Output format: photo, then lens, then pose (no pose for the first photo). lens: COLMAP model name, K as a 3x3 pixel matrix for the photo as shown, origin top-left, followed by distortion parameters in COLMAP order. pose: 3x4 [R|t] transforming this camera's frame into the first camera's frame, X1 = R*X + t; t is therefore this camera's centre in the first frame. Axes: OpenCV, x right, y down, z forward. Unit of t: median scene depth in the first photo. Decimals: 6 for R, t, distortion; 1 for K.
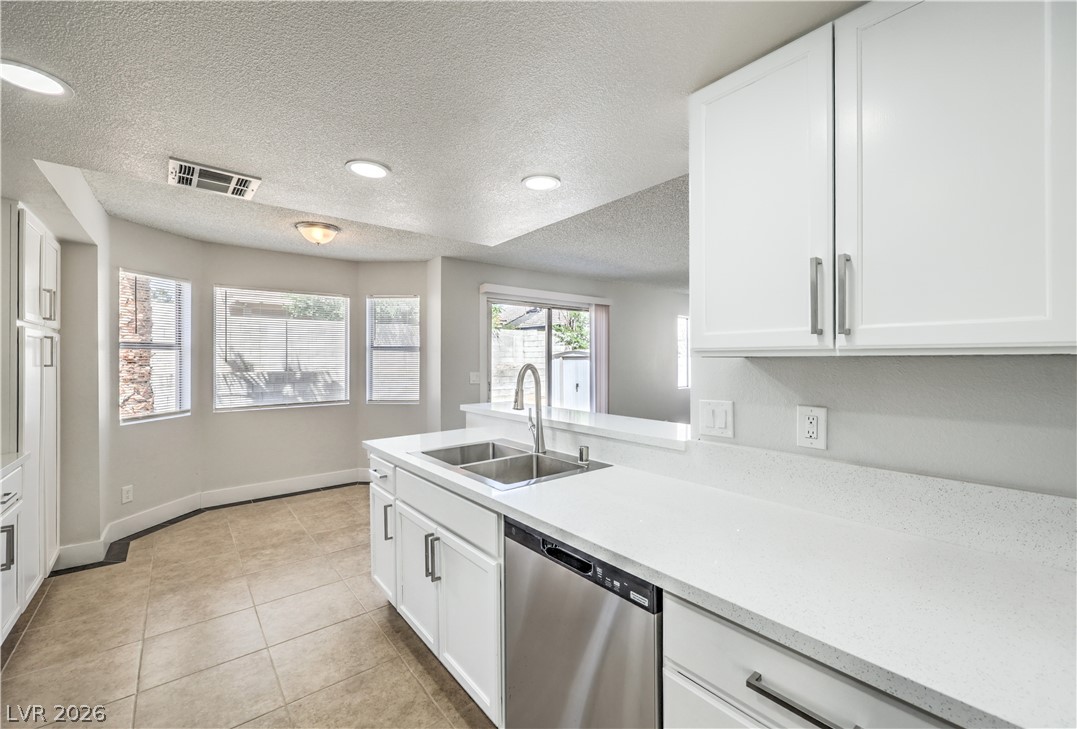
lens RADIAL K [[447.9, 0, 550.8], [0, 447.9, 360.6], [0, 0, 1]] dist [-0.000882, -0.000429]
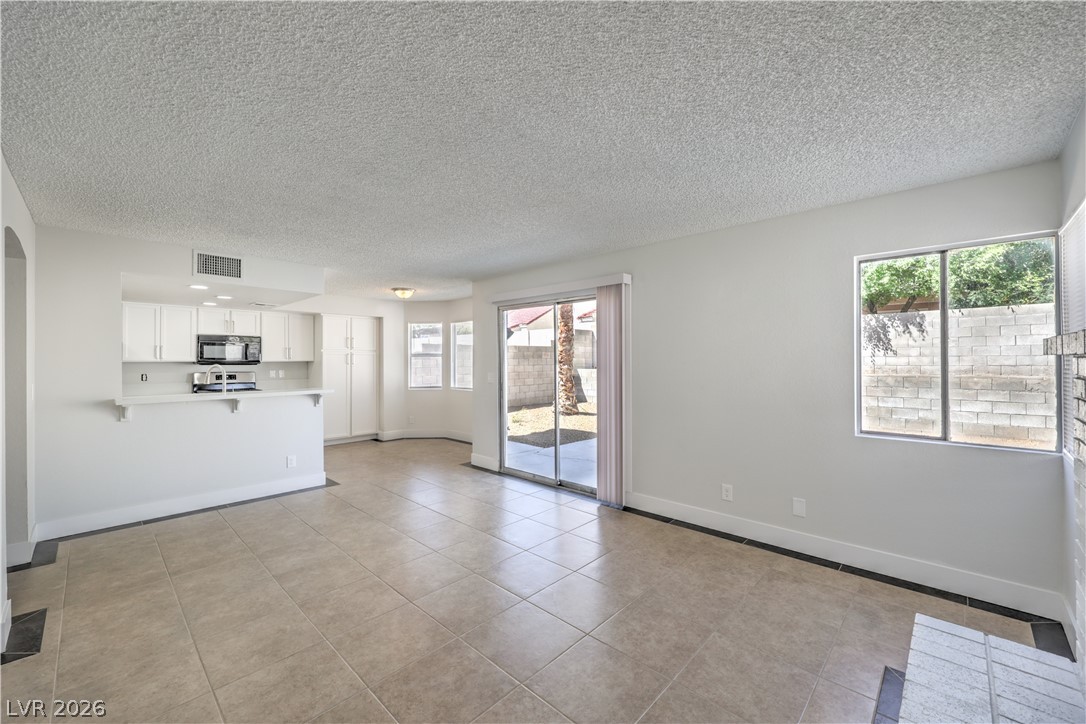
lens RADIAL K [[434.4, 0, 541.3], [0, 434.4, 360.7], [0, 0, 1]] dist [0.001252, -0.000150]
pose [[0.115161, 0.002166, -0.993344, 1.222679], [-0.000383, 0.999998, 0.002136, -0.009643], [0.993347, 0.000134, 0.115162, 1.259204]]
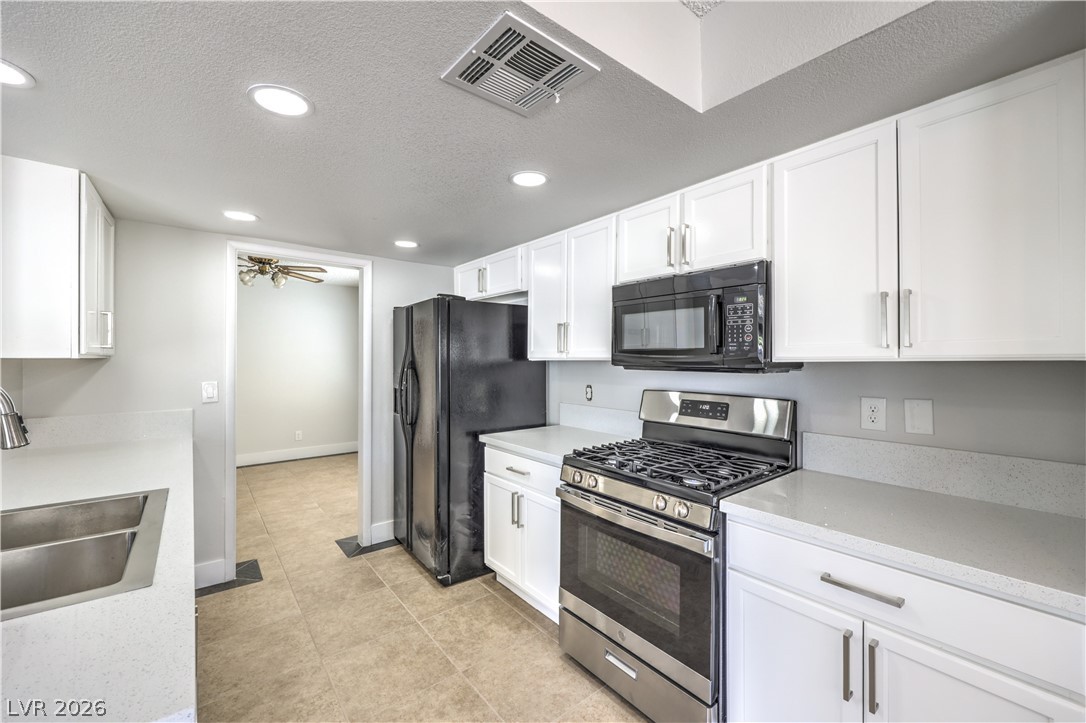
lens RADIAL K [[435.4, 0, 549.5], [0, 435.4, 359.8], [0, 0, 1]] dist [-0.009497, 0.000107]
pose [[-0.999986, -0.002523, 0.004649, -0.389557], [-0.002491, 0.999973, 0.006865, -0.005401], [-0.004666, 0.006853, -0.999966, 0.782273]]
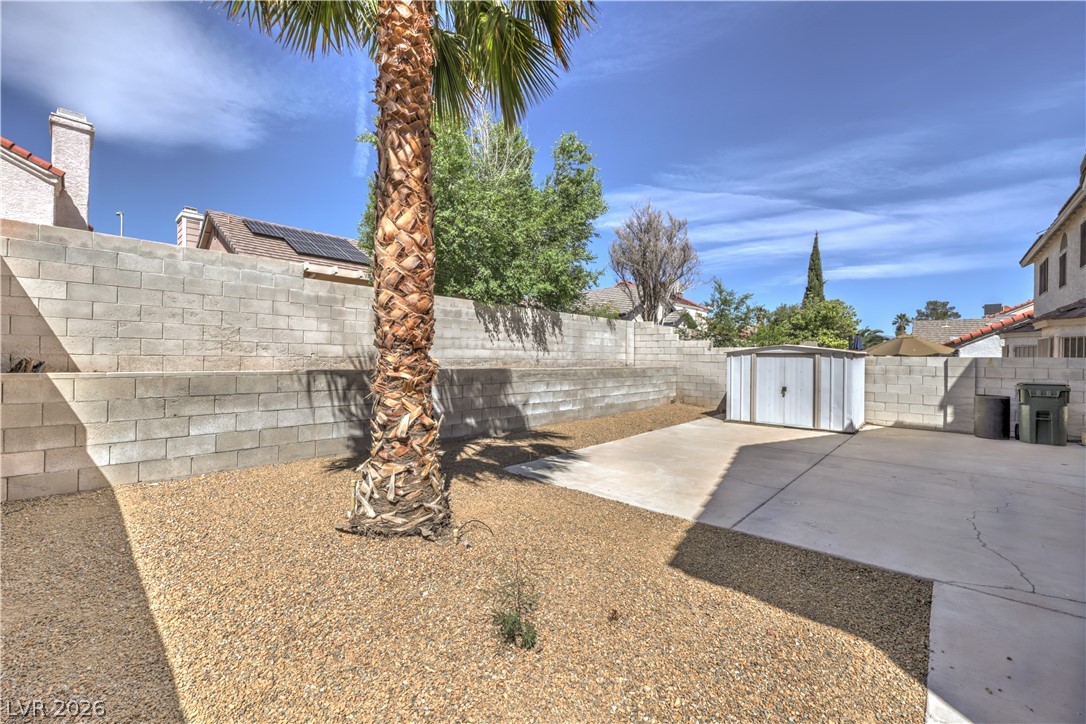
lens RADIAL K [[435.4, 0, 549.5], [0, 435.4, 360.3], [0, 0, 1]] dist [-0.009497, 0.000107]
pose [[0.989162, 0.012643, 0.146285, -1.487006], [-0.013063, 0.999913, 0.001912, 0.023283], [-0.146248, -0.003802, 0.989241, 0.874867]]
